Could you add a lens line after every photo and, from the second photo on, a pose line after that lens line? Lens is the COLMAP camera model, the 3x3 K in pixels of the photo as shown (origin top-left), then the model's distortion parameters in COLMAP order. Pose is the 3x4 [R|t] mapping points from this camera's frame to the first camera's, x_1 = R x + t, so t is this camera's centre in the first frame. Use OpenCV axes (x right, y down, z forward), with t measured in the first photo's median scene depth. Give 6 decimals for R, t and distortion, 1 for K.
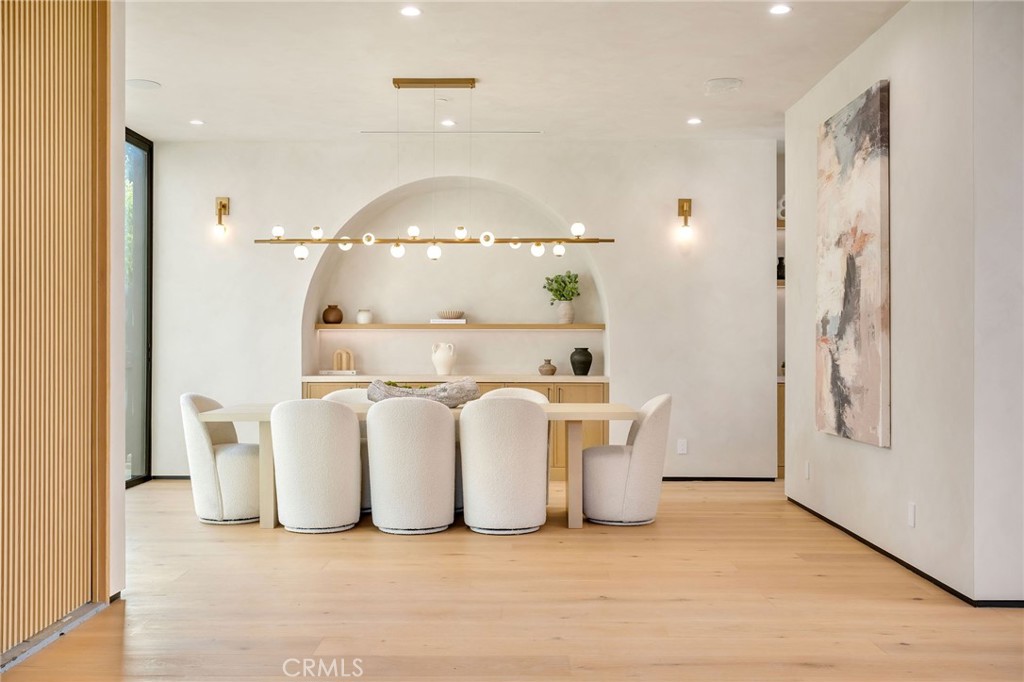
lens RADIAL K [[1001.0, 0, 512.3], [0, 1001.0, 344.7], [0, 0, 1]] dist [0.023511, 0.000000]
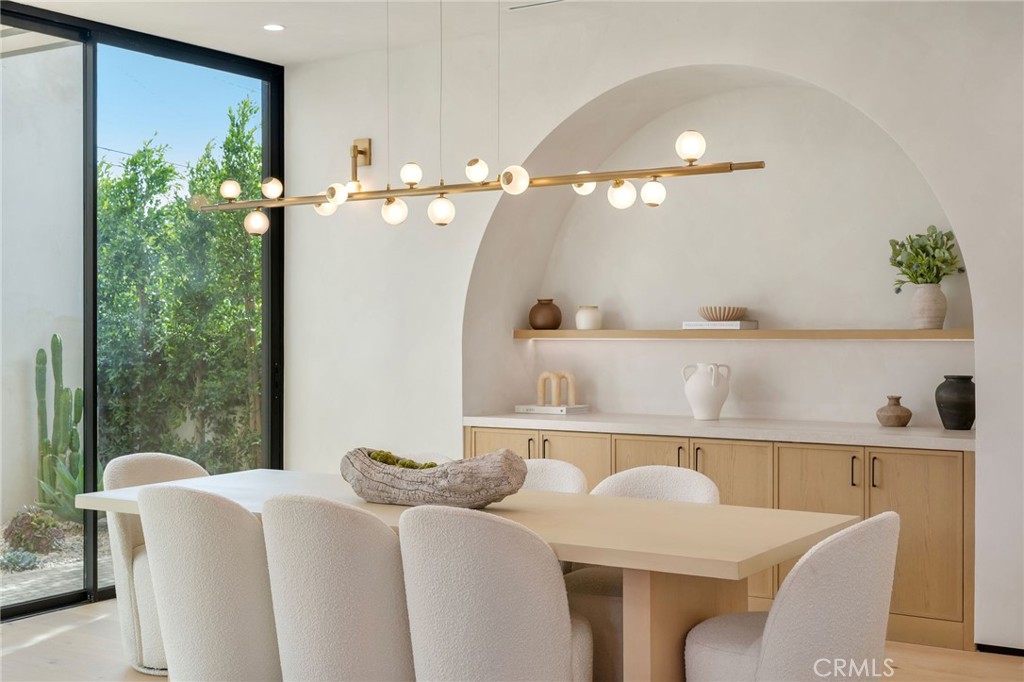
lens RADIAL K [[1283.3, 0, 512.0], [0, 1283.3, 337.9], [0, 0, 1]] dist [0.008113, 0.000000]
pose [[0.843325, 0.000803, -0.537404, 0.229741], [0.004380, 0.999955, 0.008368, -0.022652], [0.537386, -0.009410, 0.843284, 0.327967]]
